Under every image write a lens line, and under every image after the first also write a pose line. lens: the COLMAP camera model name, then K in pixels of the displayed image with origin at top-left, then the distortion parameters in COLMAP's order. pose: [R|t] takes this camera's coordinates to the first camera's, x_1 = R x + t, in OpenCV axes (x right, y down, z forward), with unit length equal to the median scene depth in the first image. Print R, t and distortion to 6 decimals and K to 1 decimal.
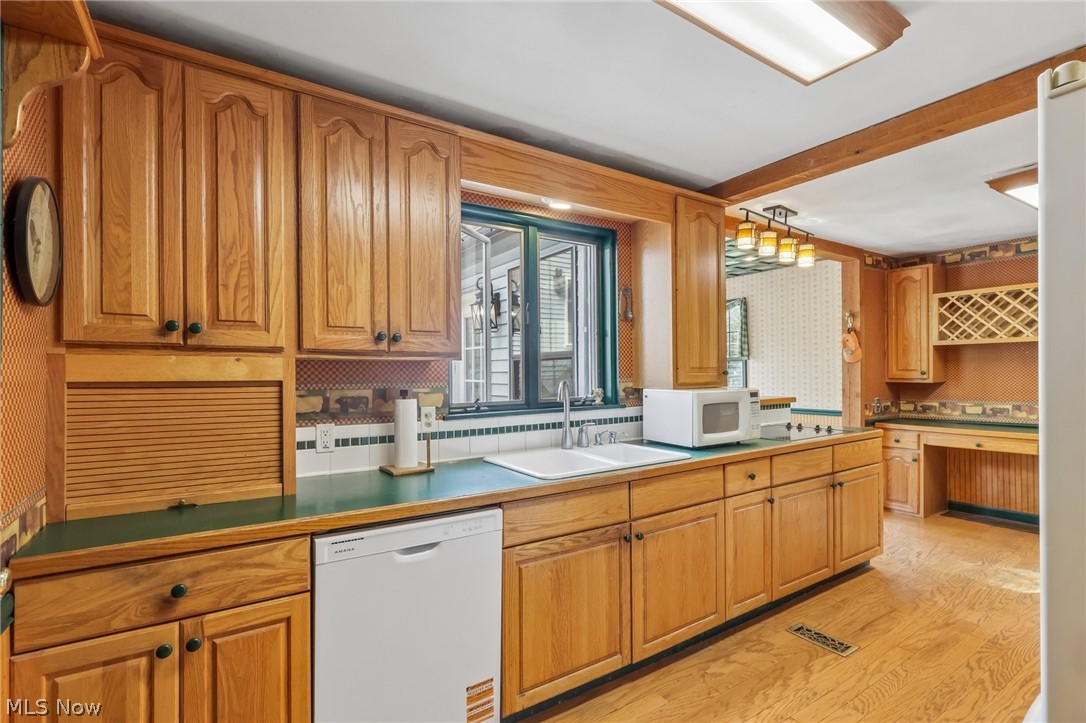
lens RADIAL K [[512.8, 0, 537.5], [0, 512.8, 372.6], [0, 0, 1]] dist [0.015336, 0.000634]
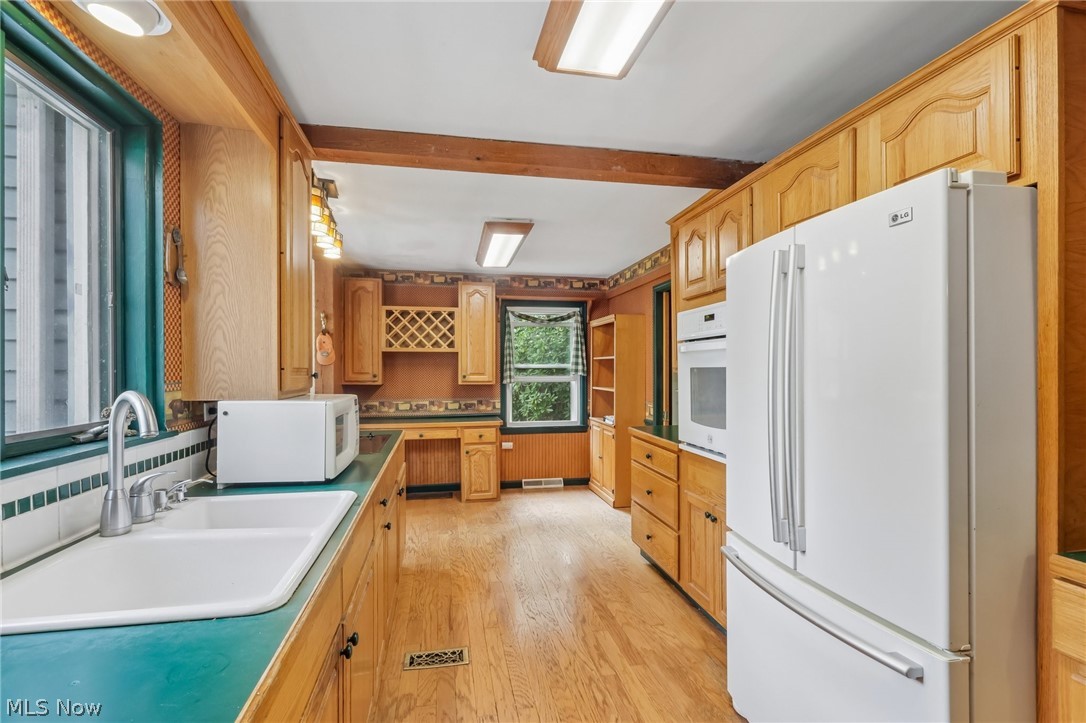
lens RADIAL K [[512.8, 0, 537.5], [0, 512.8, 372.6], [0, 0, 1]] dist [0.015336, 0.000634]
pose [[0.385821, 0.006832, 0.922548, -0.140250], [-0.001226, 0.999975, -0.006892, 0.000796], [-0.922573, 0.001528, 0.385820, 0.263863]]
